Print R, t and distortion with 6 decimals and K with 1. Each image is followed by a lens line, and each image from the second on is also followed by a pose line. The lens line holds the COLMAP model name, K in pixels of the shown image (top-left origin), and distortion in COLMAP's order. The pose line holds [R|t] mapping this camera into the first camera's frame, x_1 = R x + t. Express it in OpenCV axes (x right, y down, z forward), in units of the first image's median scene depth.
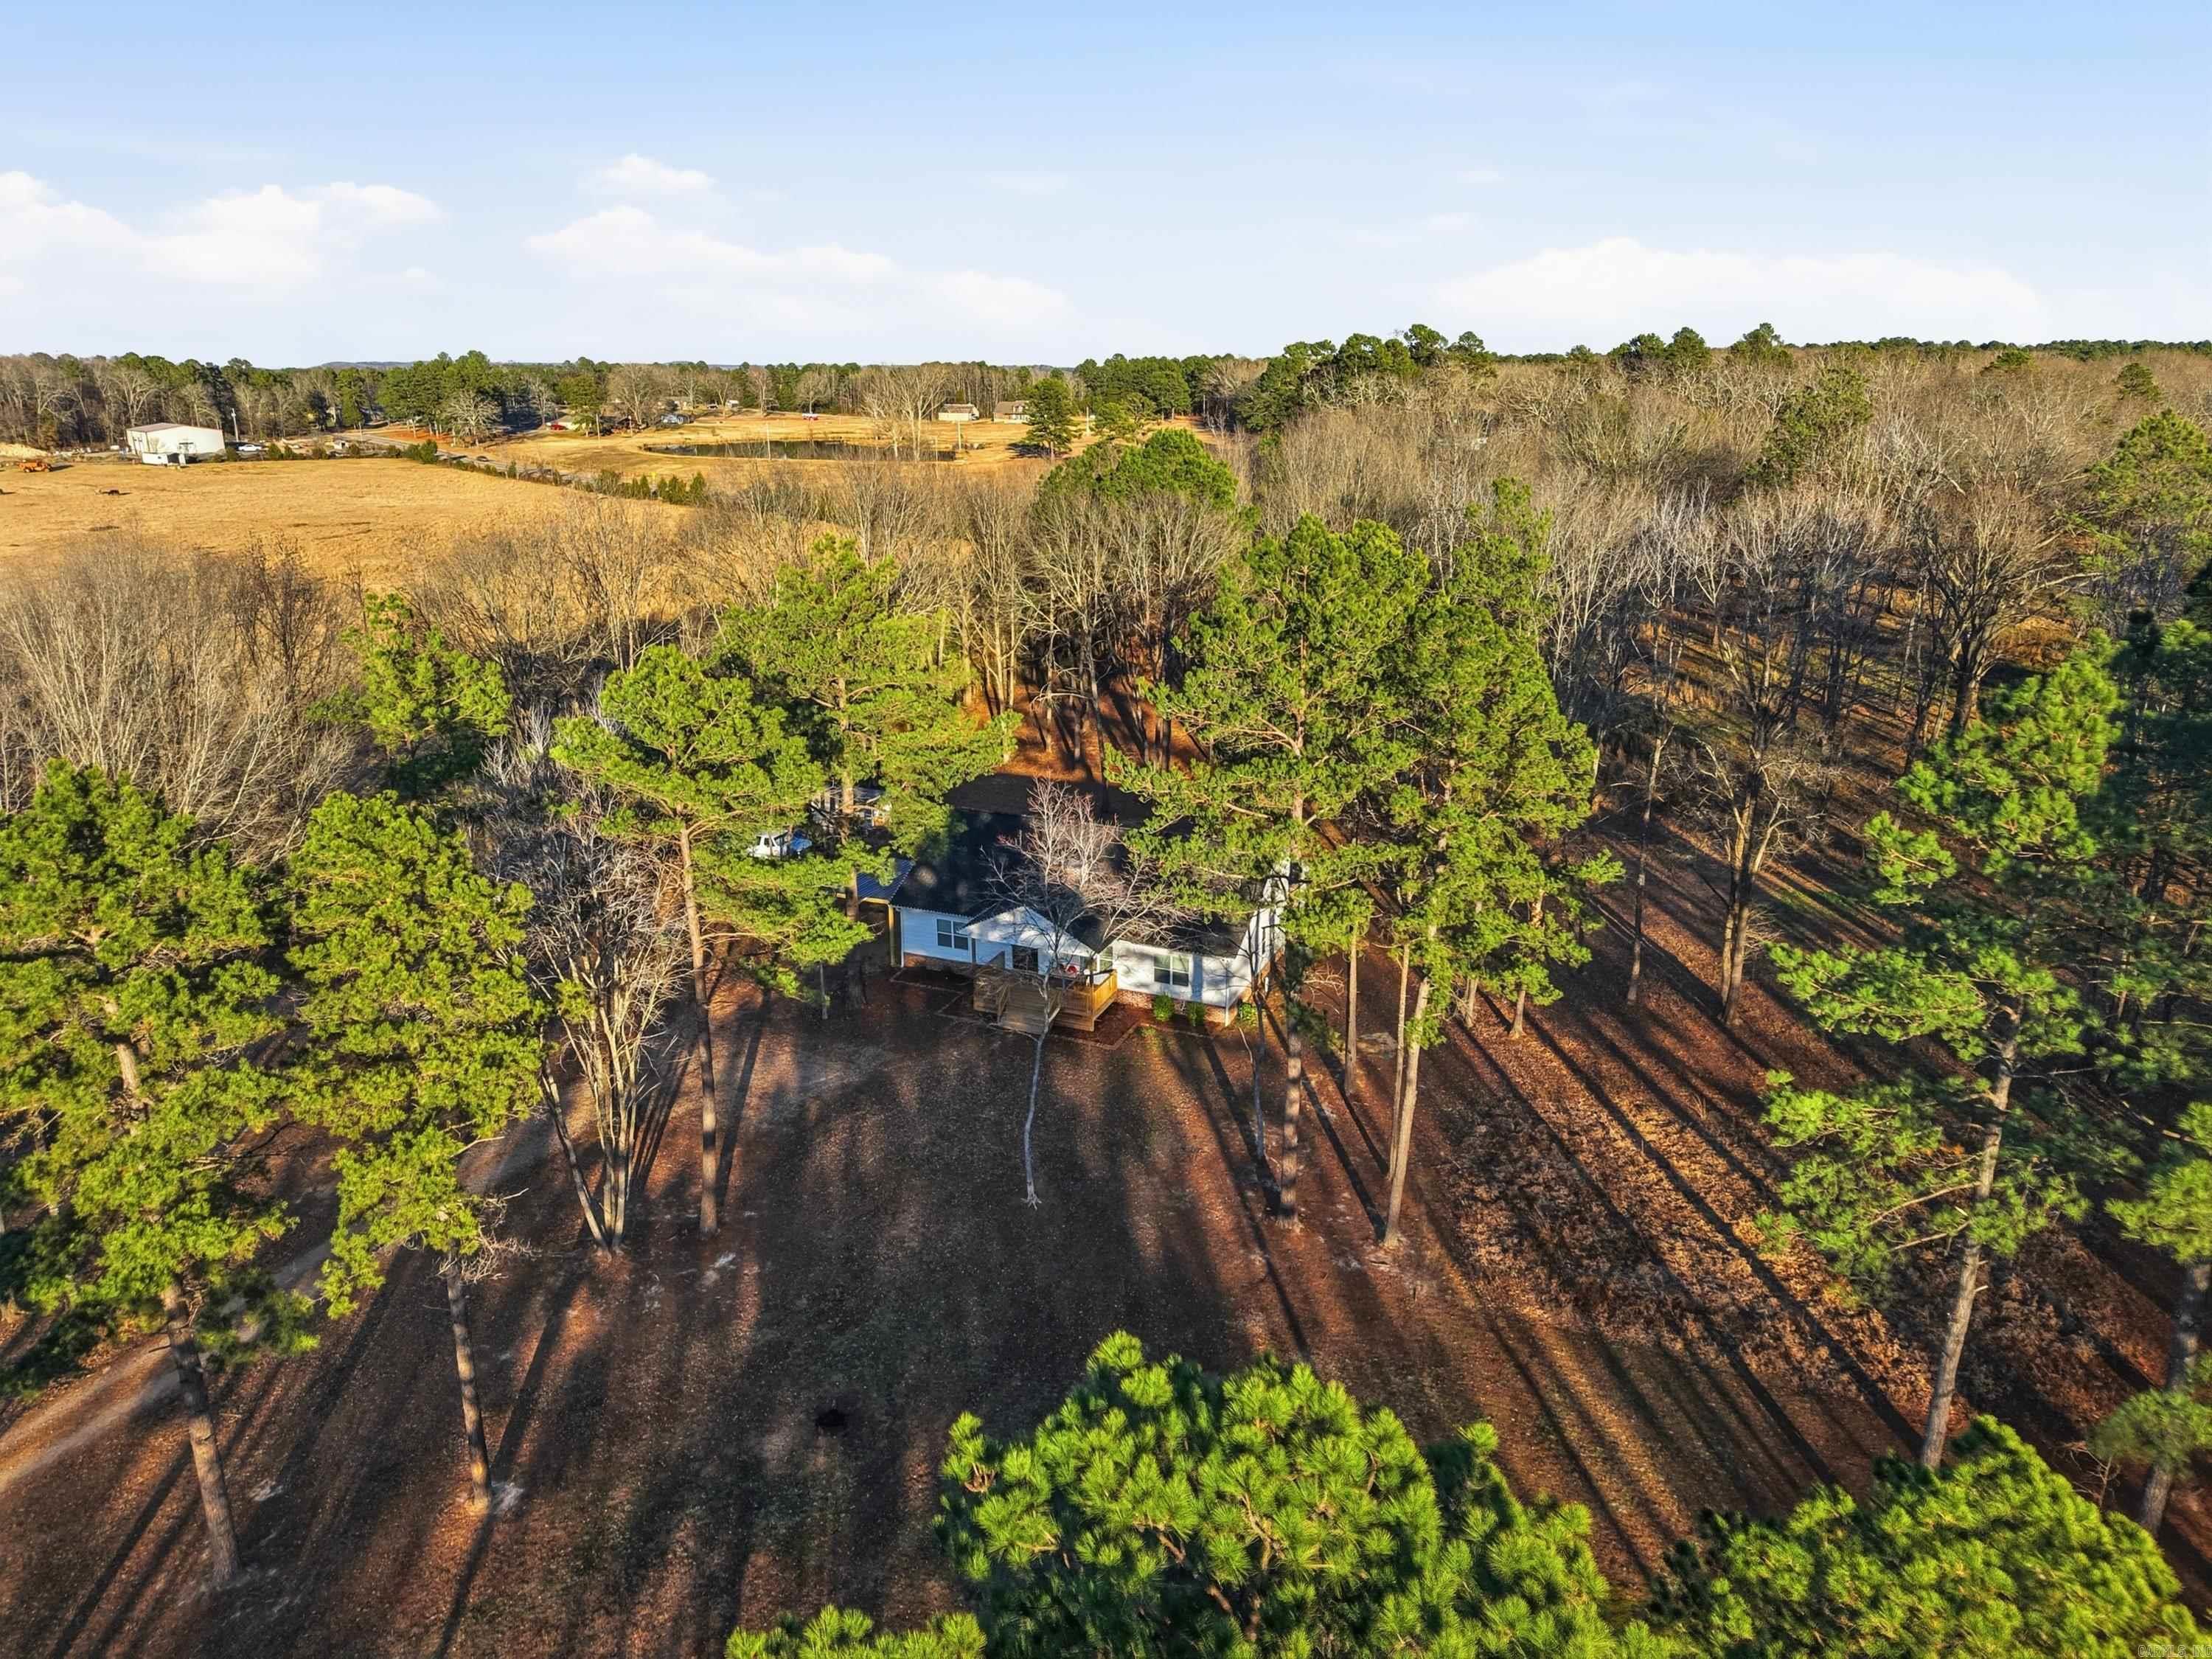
lens RADIAL K [[1537.8, 0, 1104.0], [0, 1537.8, 831.3], [0, 0, 1]] dist [0.012742, -0.014832]
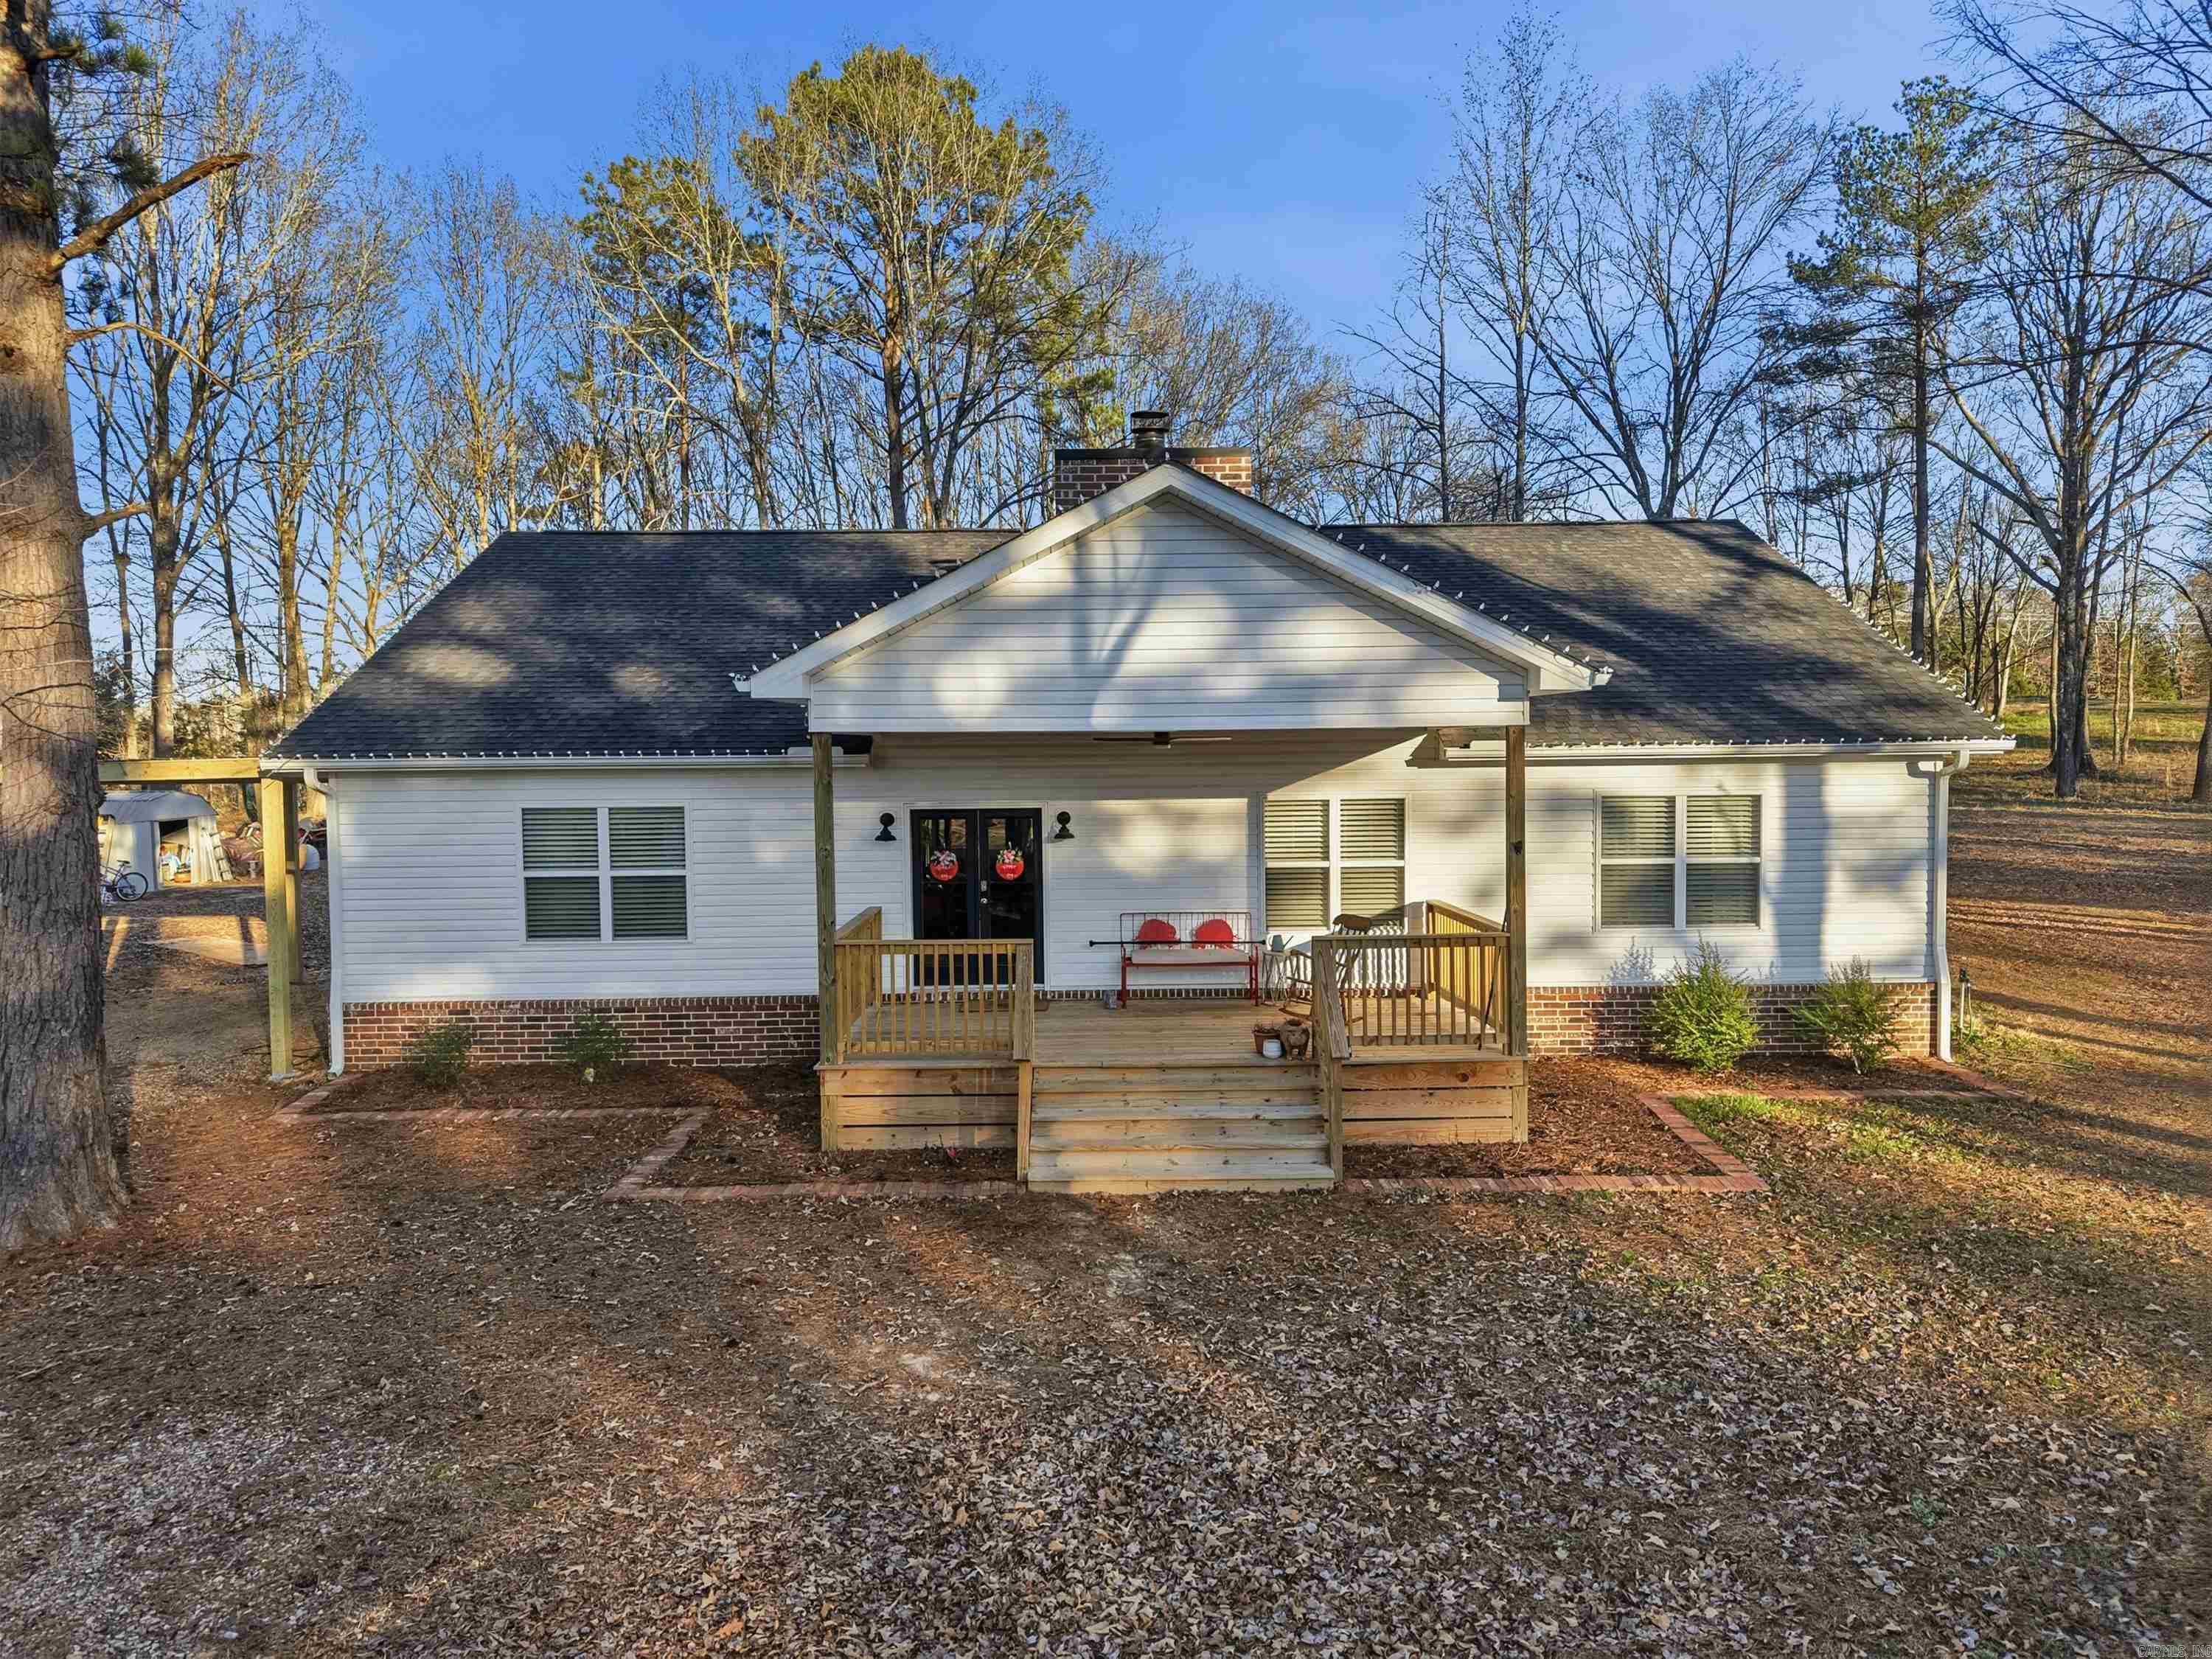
lens RADIAL K [[1537.8, 0, 1128.9], [0, 1537.8, 831.8], [0, 0, 1]] dist [0.012742, -0.014832]
pose [[0.911951, -0.036743, 0.408650, -0.126034], [0.138799, 0.964889, -0.222990, 0.126496], [-0.386108, 0.260076, 0.885031, 0.824722]]
